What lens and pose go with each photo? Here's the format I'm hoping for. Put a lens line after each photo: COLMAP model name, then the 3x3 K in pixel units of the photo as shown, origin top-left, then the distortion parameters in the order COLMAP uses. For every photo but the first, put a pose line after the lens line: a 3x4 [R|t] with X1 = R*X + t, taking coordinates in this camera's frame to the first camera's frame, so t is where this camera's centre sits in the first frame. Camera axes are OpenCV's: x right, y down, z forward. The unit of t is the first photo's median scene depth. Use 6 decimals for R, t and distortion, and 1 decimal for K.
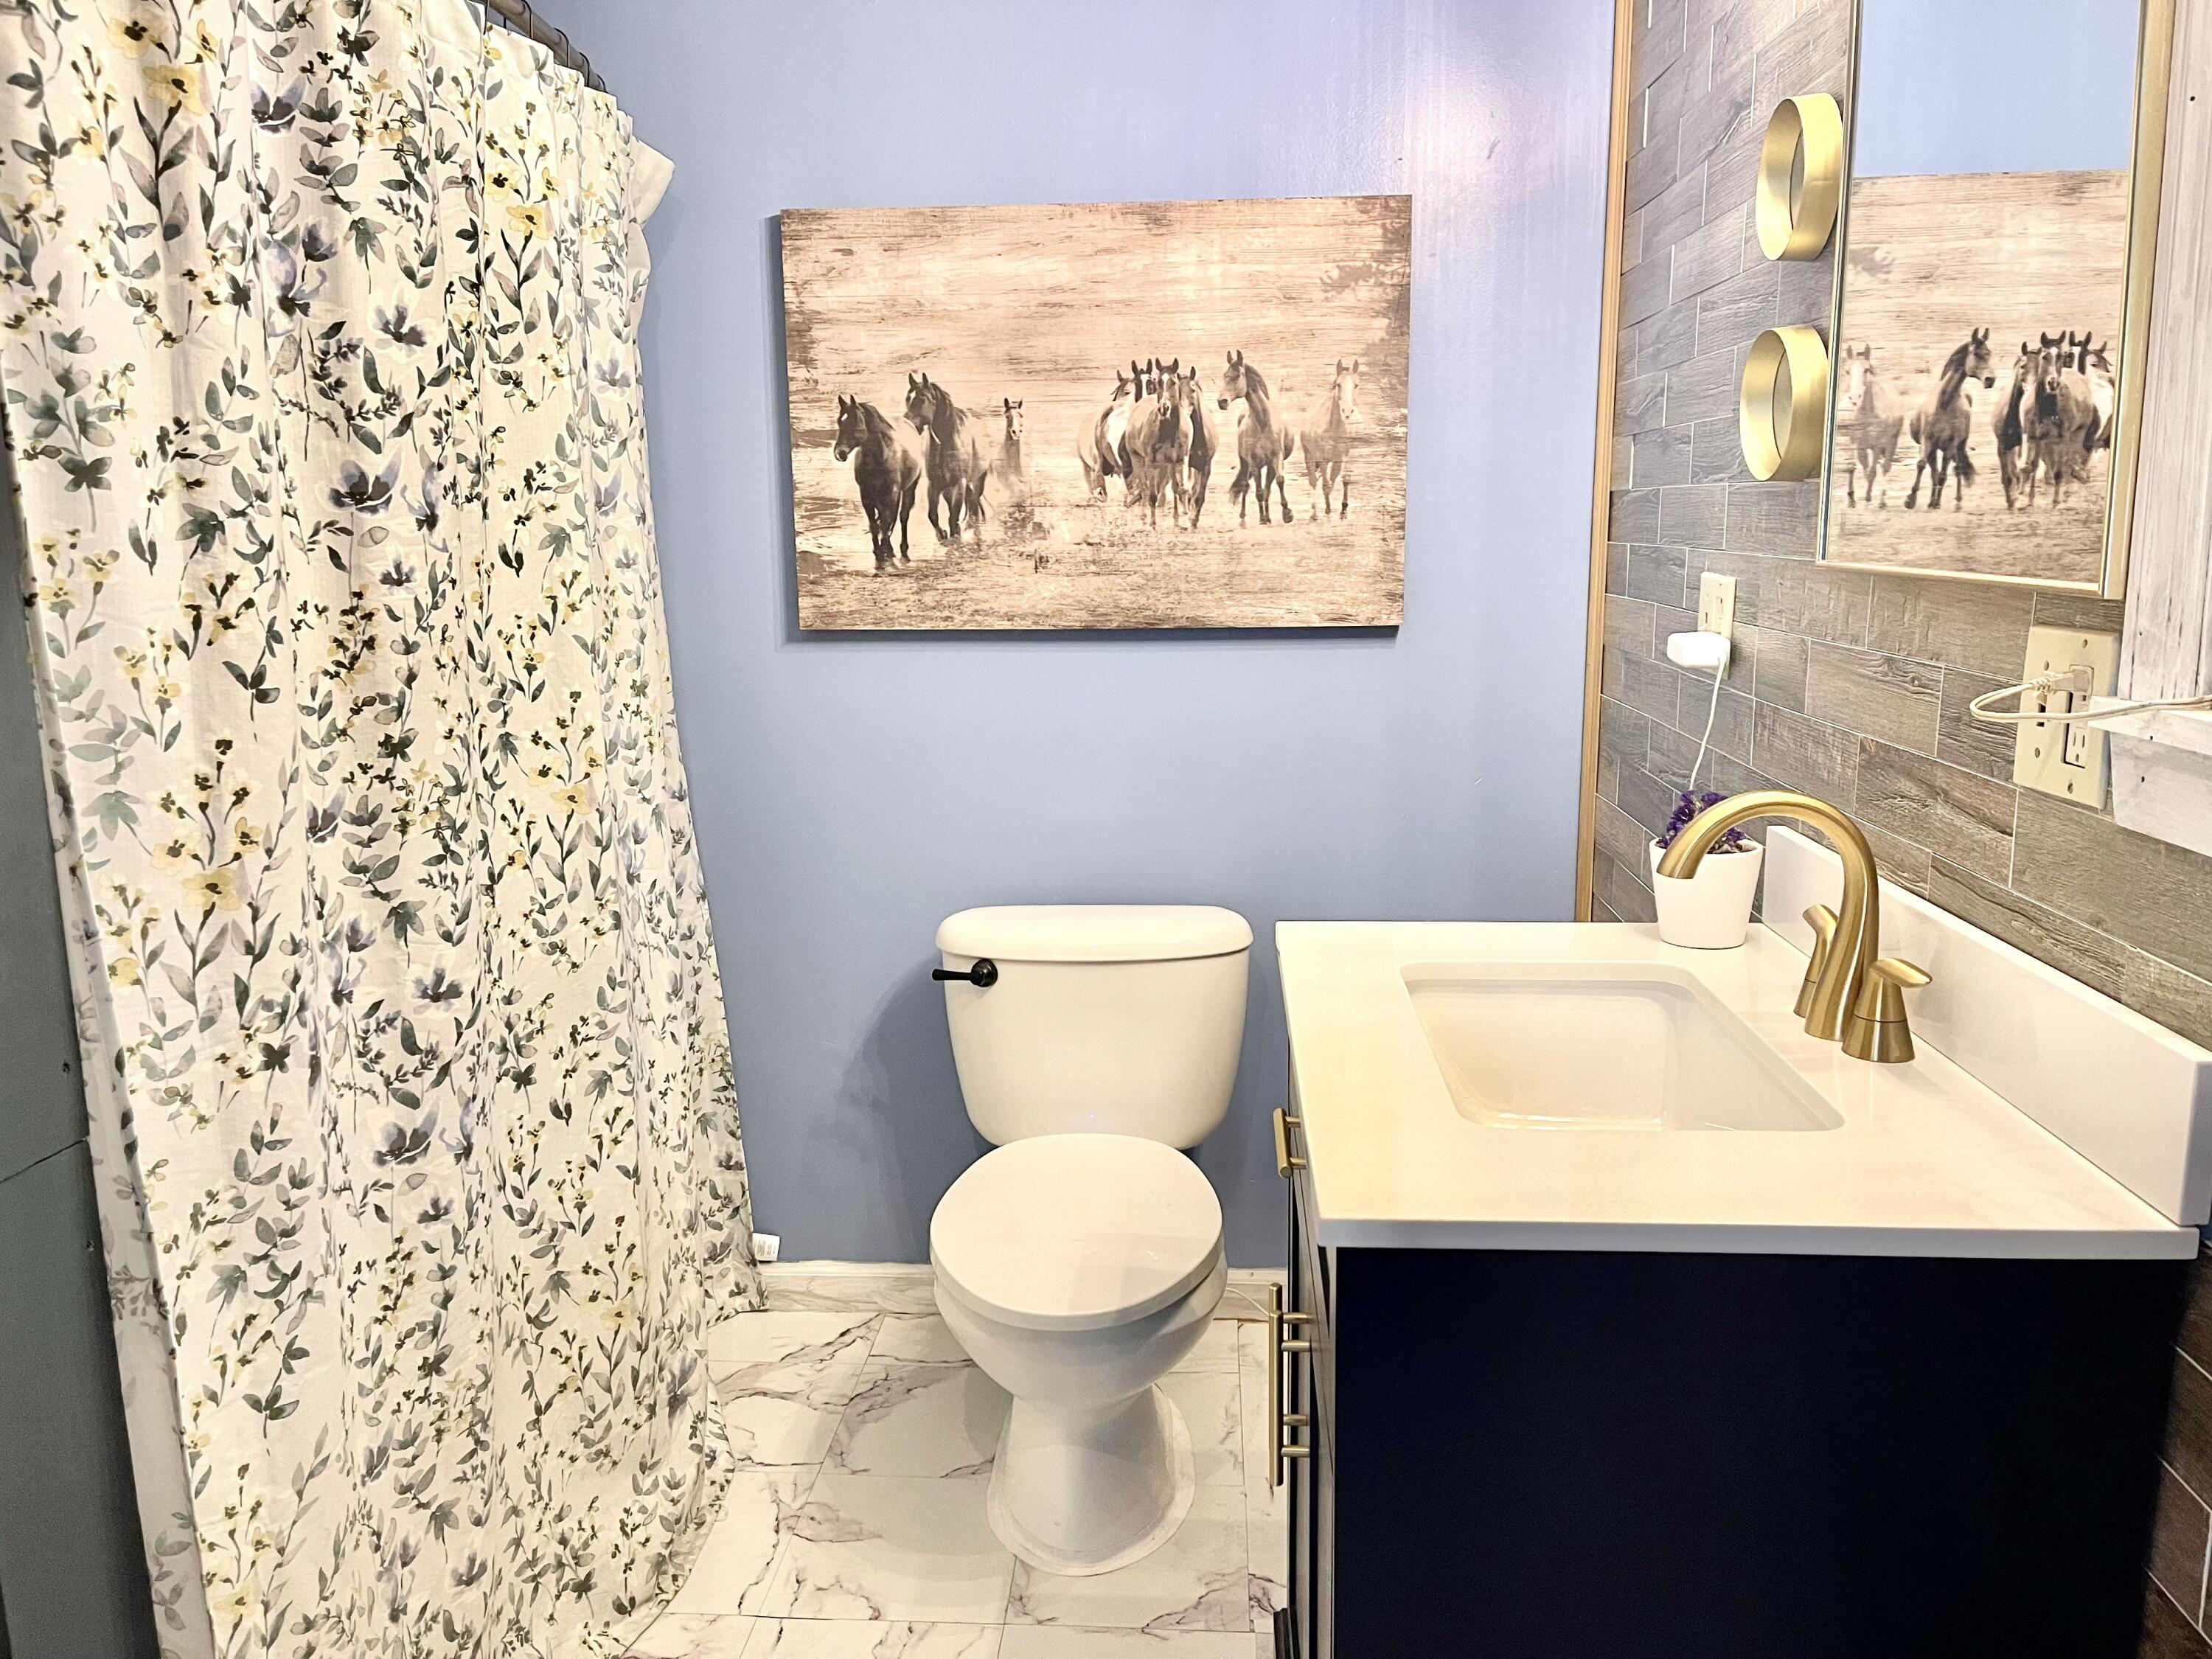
lens RADIAL K [[1515.5, 0, 1114.5], [0, 1515.5, 833.6], [0, 0, 1]] dist [0.048467, -0.094301]
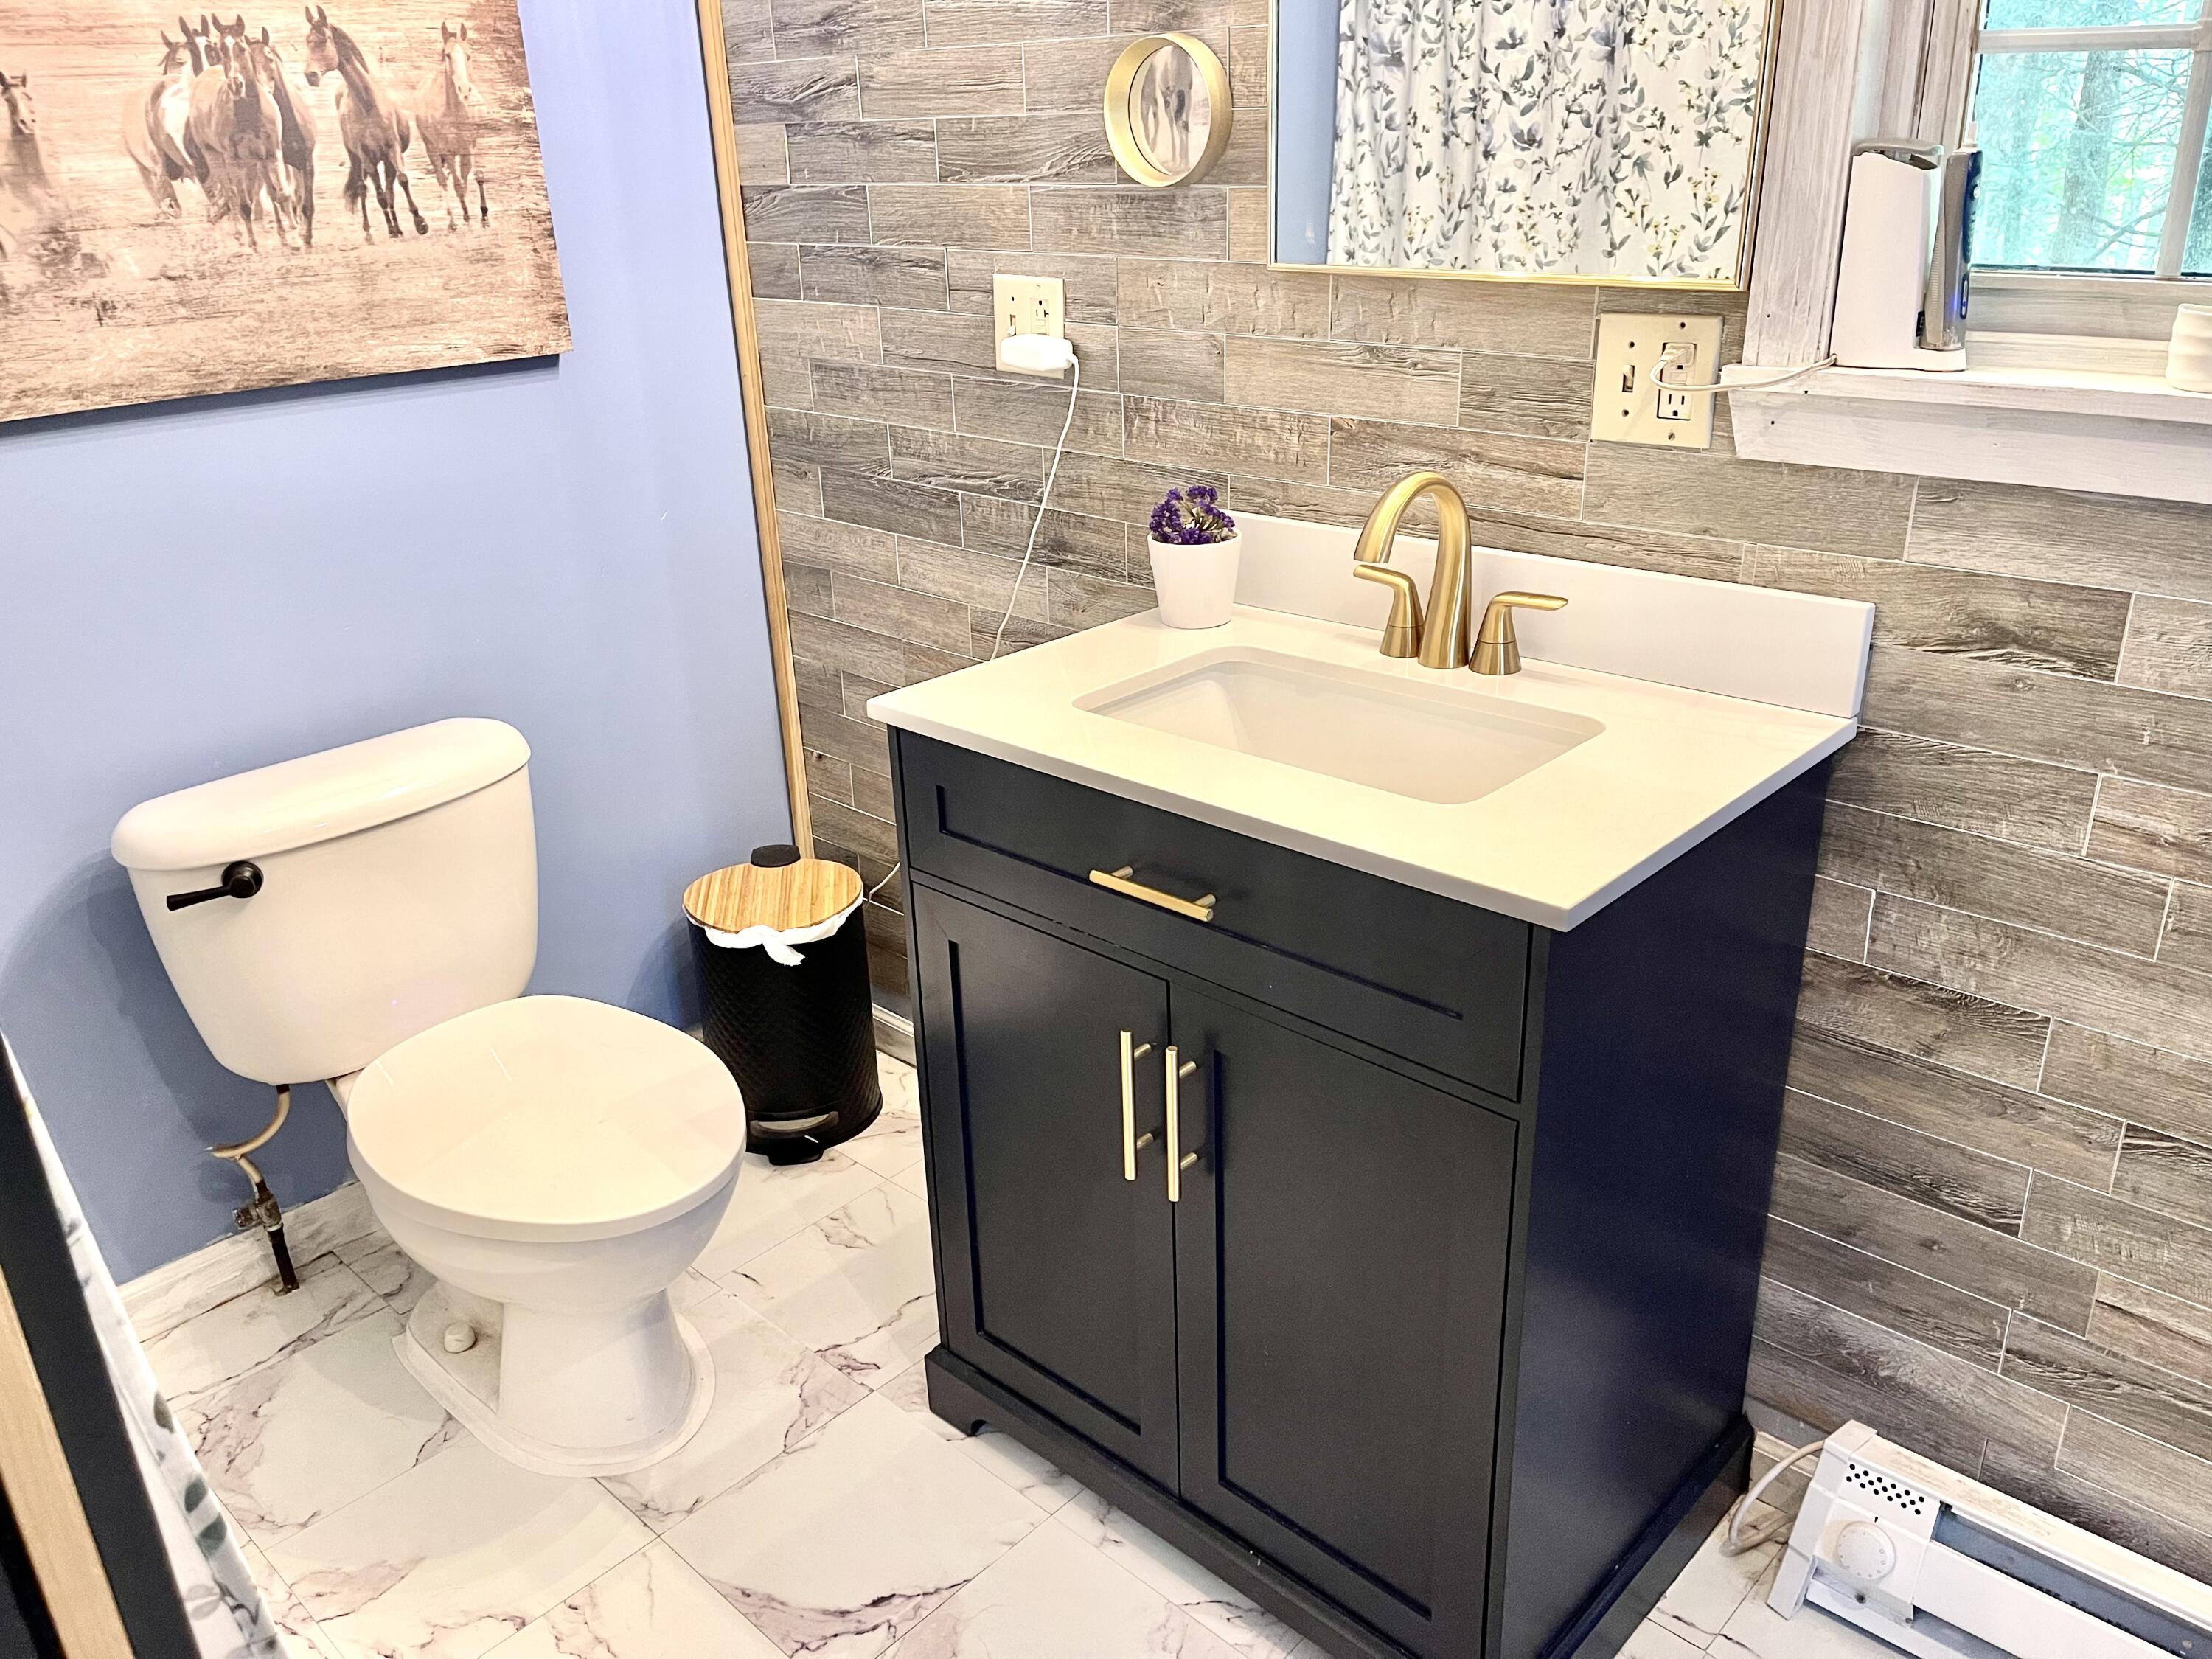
lens RADIAL K [[1515.5, 0, 1114.5], [0, 1515.5, 833.6], [0, 0, 1]] dist [0.048467, -0.094301]
pose [[0.666842, -0.304145, 0.680307, -0.290988], [0.167805, 0.950759, 0.260573, -0.051537], [-0.726060, -0.059603, 0.685043, 0.161127]]
